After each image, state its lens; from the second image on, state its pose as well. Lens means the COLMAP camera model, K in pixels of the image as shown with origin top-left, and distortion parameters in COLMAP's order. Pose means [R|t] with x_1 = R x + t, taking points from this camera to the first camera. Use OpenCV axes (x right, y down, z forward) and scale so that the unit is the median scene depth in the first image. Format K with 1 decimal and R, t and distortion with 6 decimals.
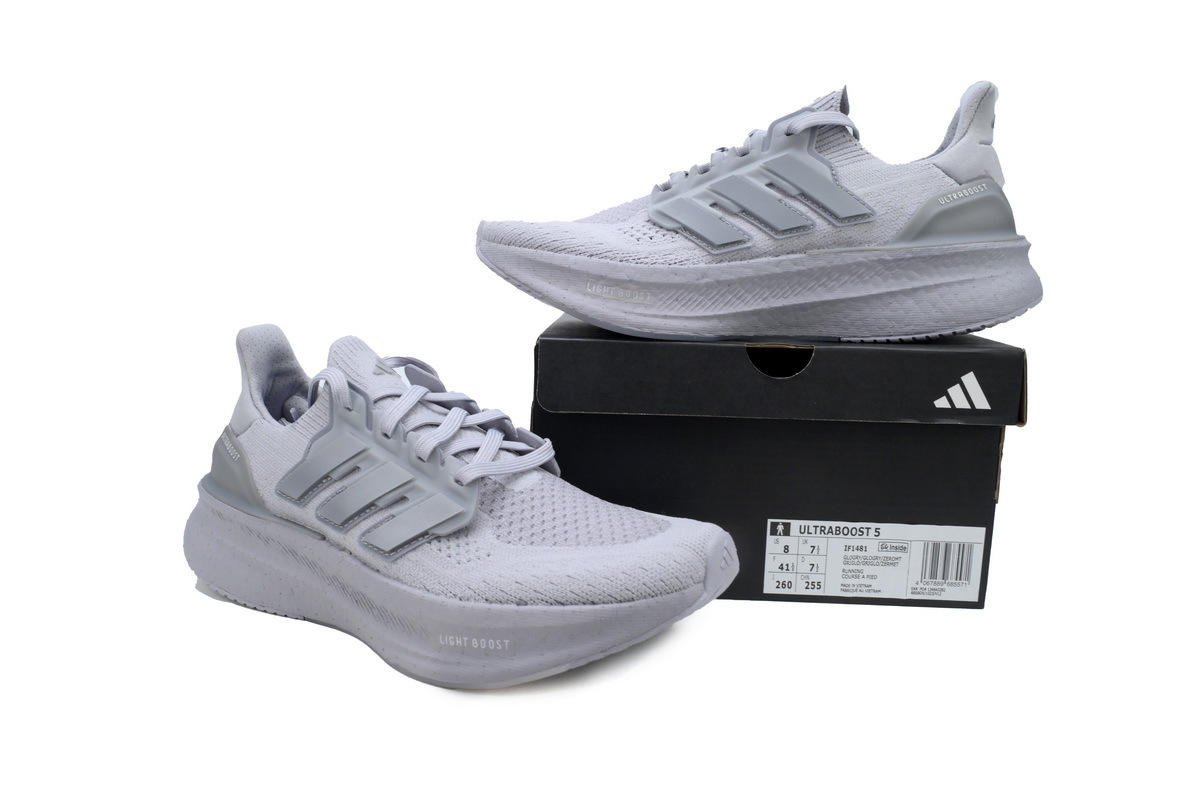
lens RADIAL K [[946.5, 0, 600.0], [0, 946.5, 400.0], [0, 0, 1]] dist [-0.006455, 0.003544]
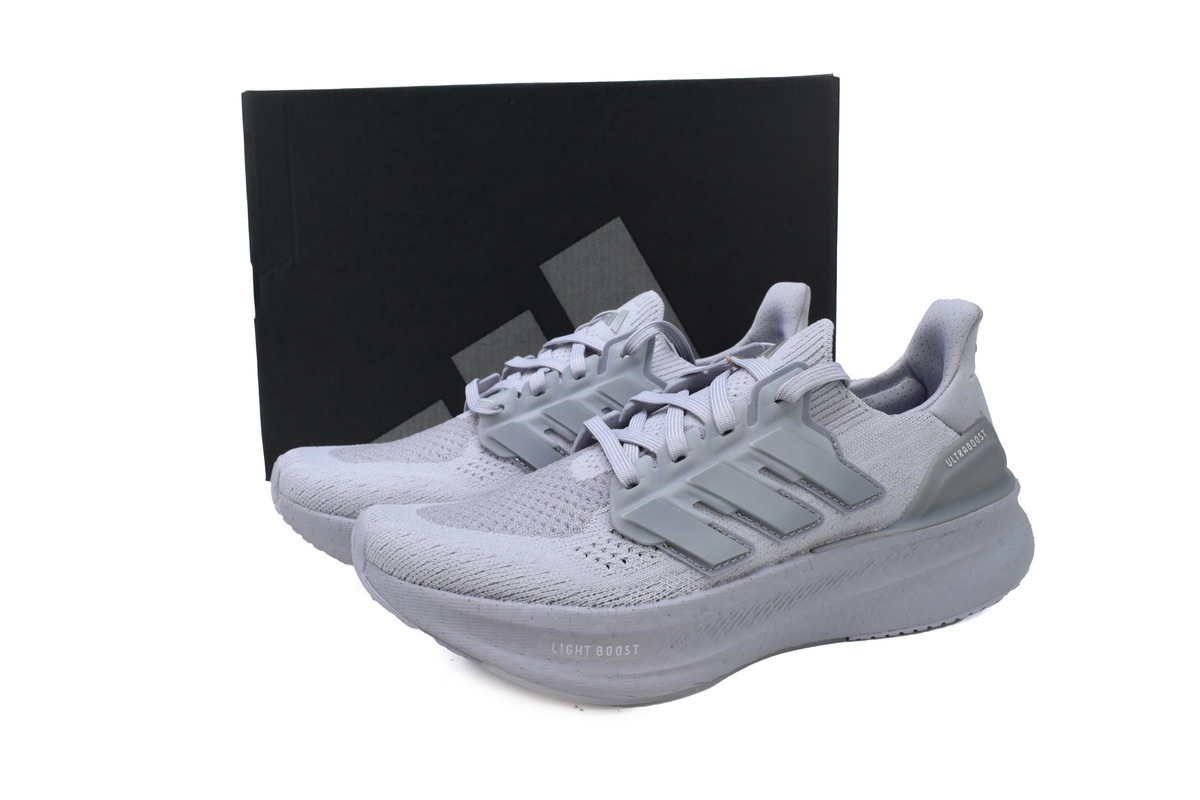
lens RADIAL K [[946.5, 0, 600.0], [0, 946.5, 400.0], [0, 0, 1]] dist [-0.006455, 0.003544]
pose [[0.943769, -0.103424, 0.314011, -0.183221], [0.085836, 0.993891, 0.069370, -0.350645], [-0.319267, -0.038516, 0.946882, 0.316181]]
